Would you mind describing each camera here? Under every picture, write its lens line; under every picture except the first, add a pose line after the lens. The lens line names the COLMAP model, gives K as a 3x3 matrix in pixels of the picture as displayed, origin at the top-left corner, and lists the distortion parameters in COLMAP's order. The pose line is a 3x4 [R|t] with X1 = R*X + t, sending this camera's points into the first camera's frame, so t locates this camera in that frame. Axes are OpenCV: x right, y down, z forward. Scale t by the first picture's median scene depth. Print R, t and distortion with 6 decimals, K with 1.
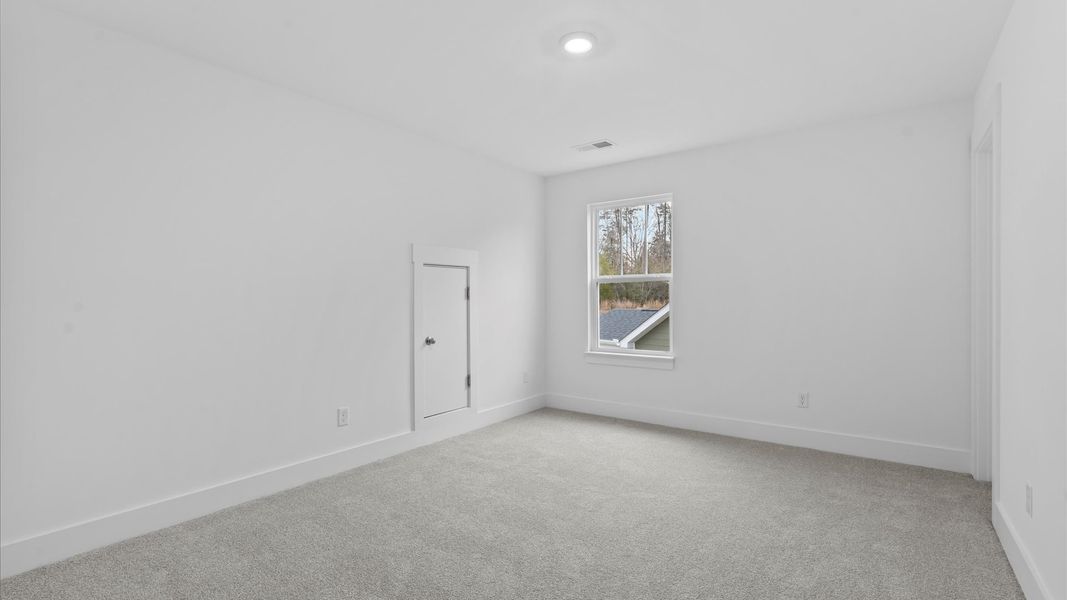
lens RADIAL K [[487.1, 0, 522.1], [0, 487.1, 302.2], [0, 0, 1]] dist [0.027039, -0.000075]
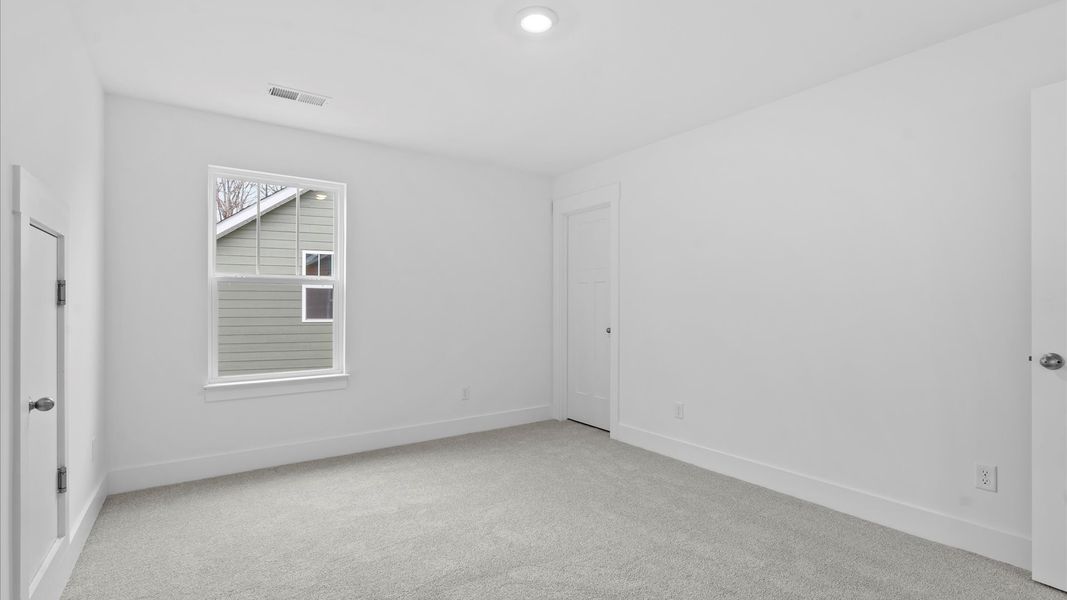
lens RADIAL K [[487.1, 0, 532.2], [0, 487.1, 303.5], [0, 0, 1]] dist [0.027039, -0.000075]
pose [[0.297400, 0.011099, 0.954689, -0.461121], [-0.000582, 0.999934, -0.011444, -0.003569], [-0.954753, 0.002848, 0.297387, 0.452430]]
